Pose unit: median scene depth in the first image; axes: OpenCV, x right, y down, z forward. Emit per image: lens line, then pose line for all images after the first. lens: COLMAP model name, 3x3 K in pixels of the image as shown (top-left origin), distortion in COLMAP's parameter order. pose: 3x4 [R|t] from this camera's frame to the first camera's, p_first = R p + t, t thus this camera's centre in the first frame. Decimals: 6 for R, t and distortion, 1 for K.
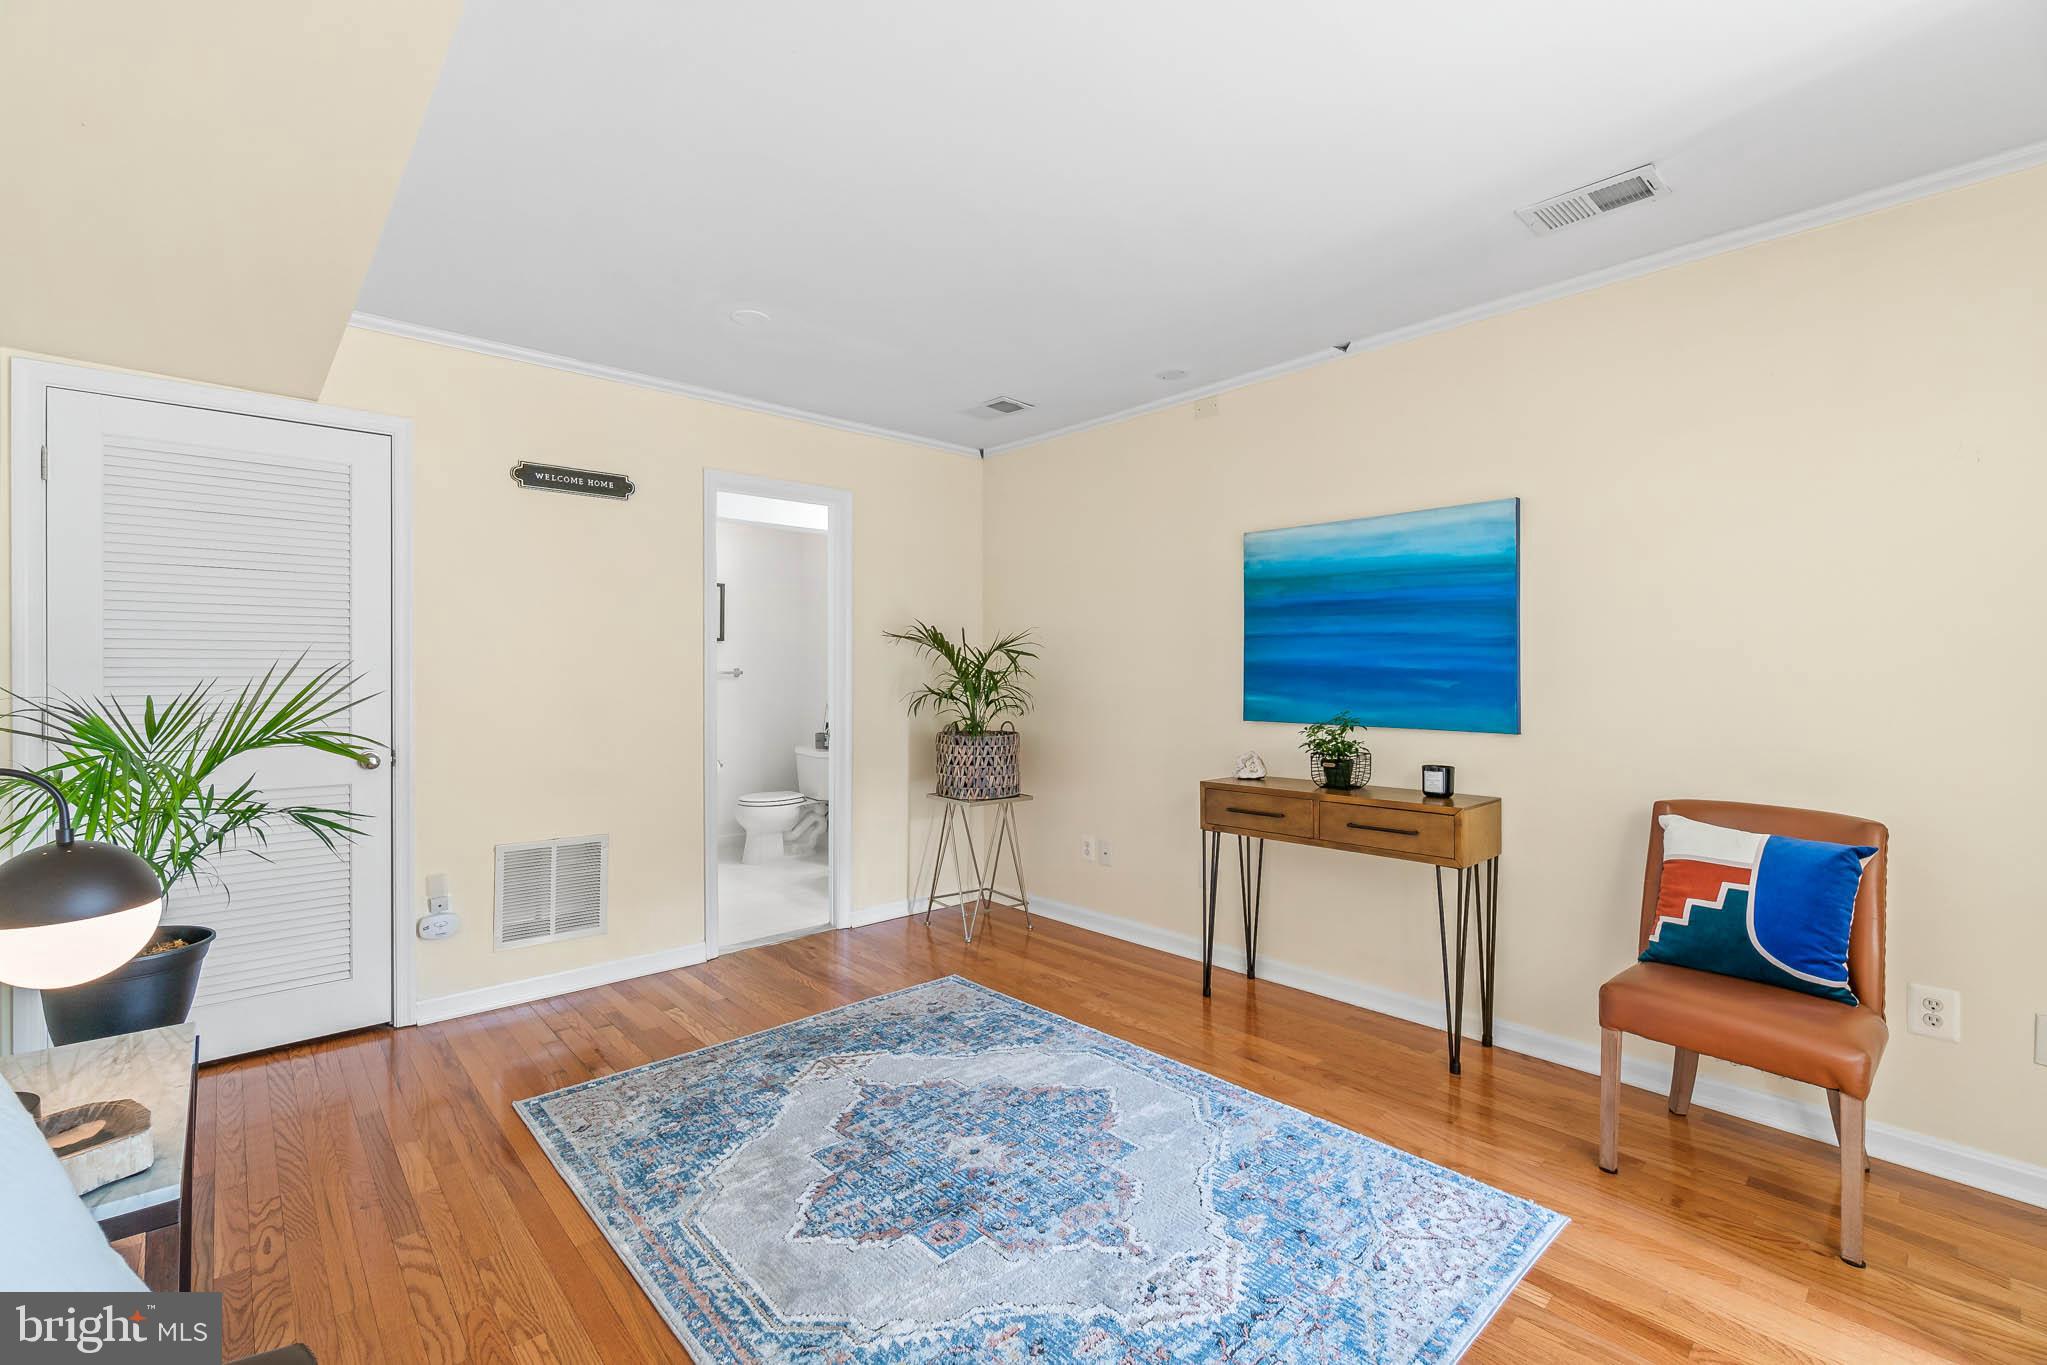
lens RADIAL K [[884.2, 0, 1022.4], [0, 884.2, 675.4], [0, 0, 1]] dist [-0.007607, 0.003333]
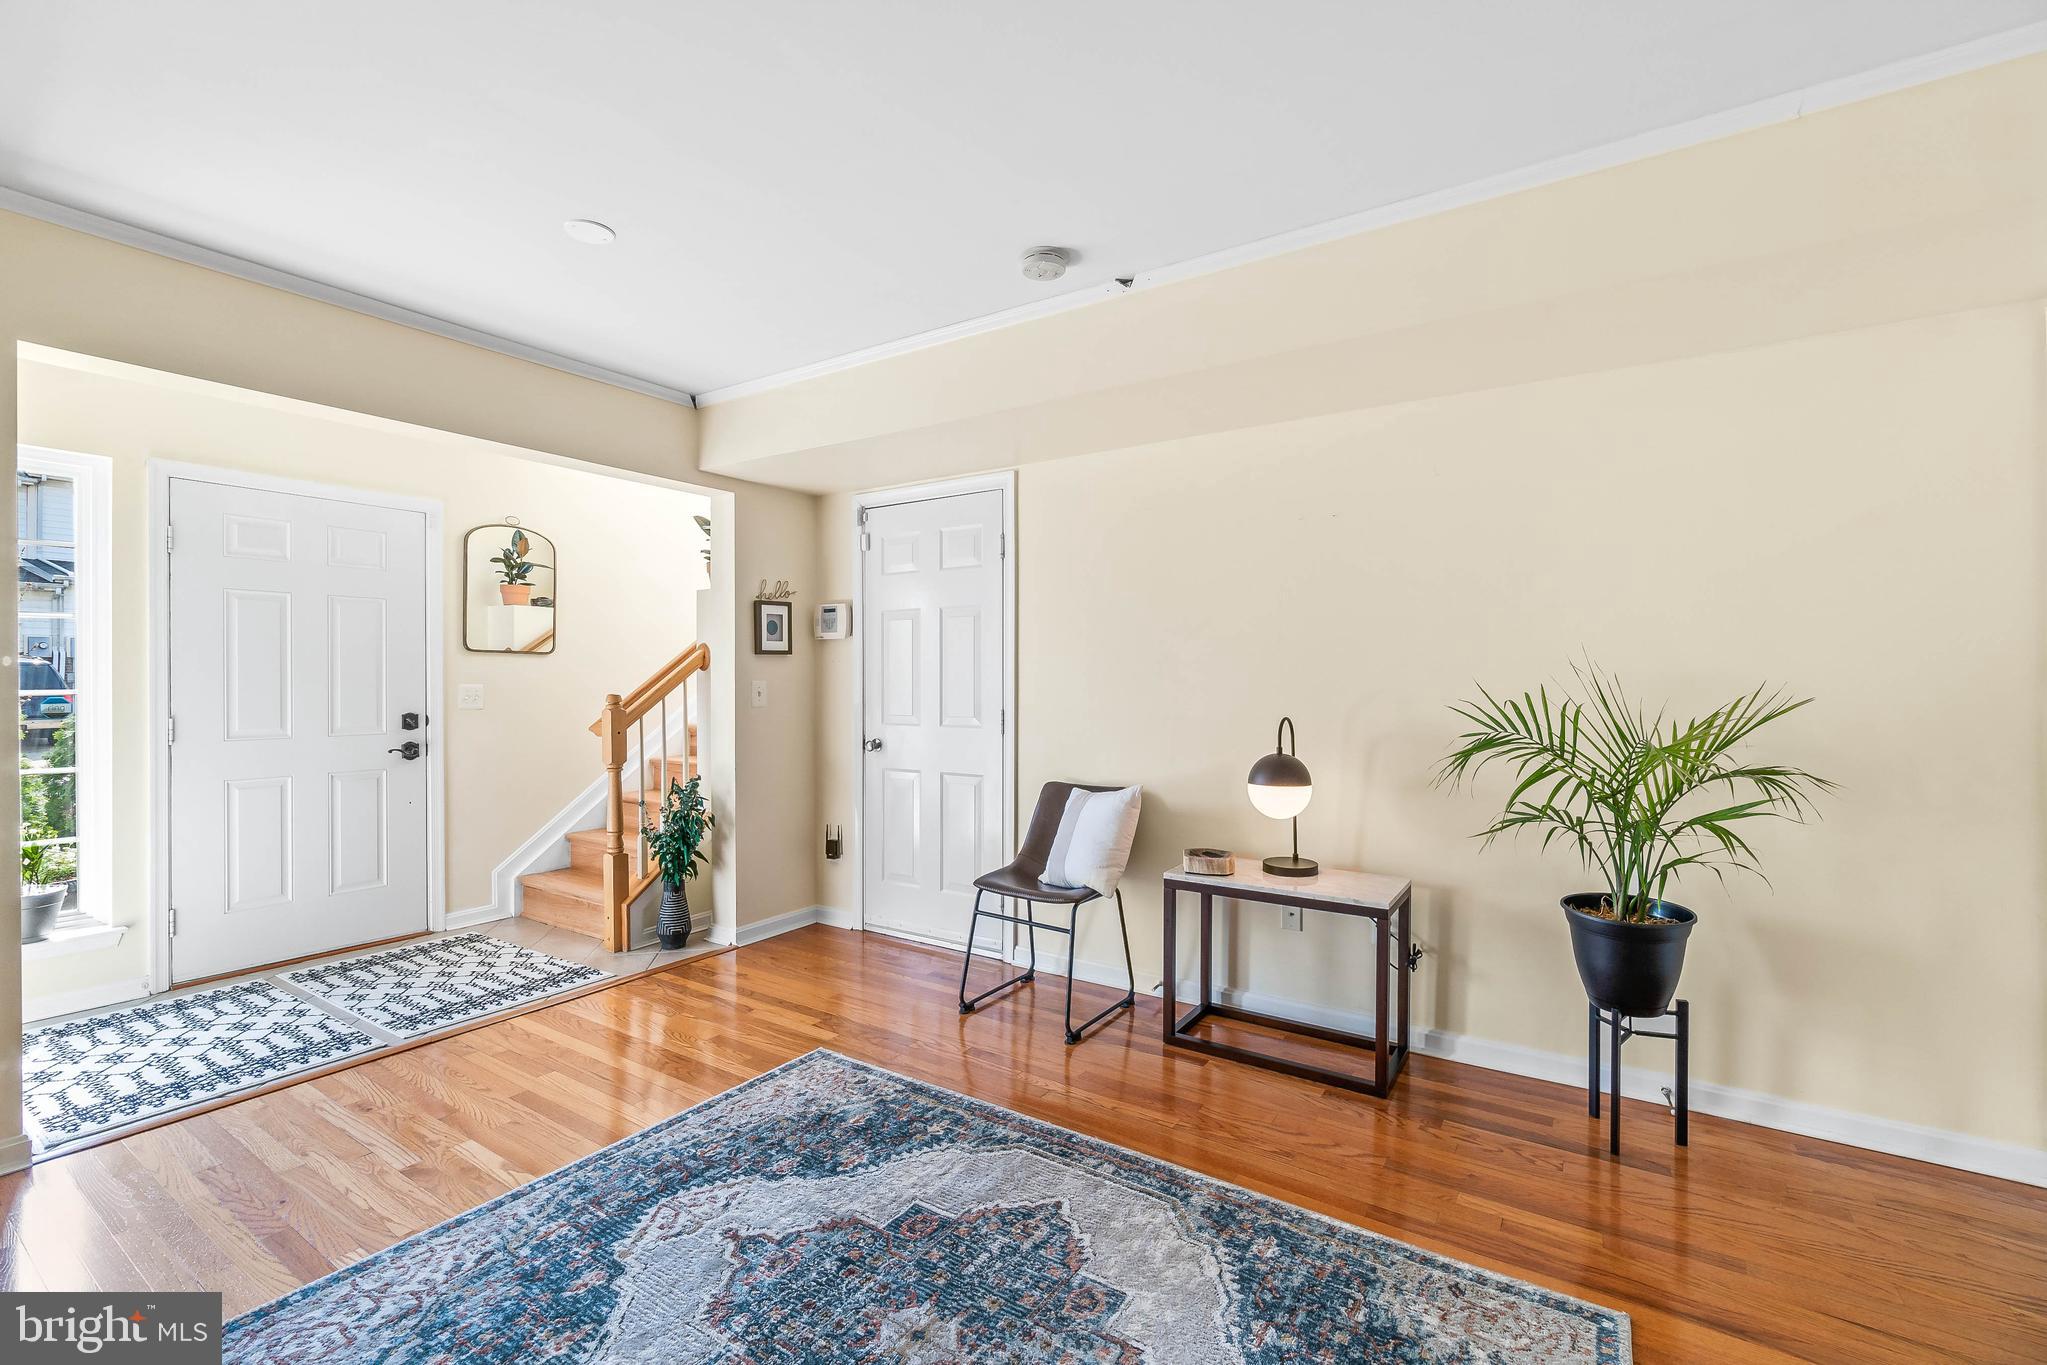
lens RADIAL K [[884.2, 0, 1024.9], [0, 884.2, 680.5], [0, 0, 1]] dist [-0.007607, 0.003333]
pose [[-0.970672, -0.002705, -0.240392, 0.040526], [-0.004990, 0.999948, 0.008899, -0.006479], [0.240355, 0.009837, -0.970635, 1.894820]]
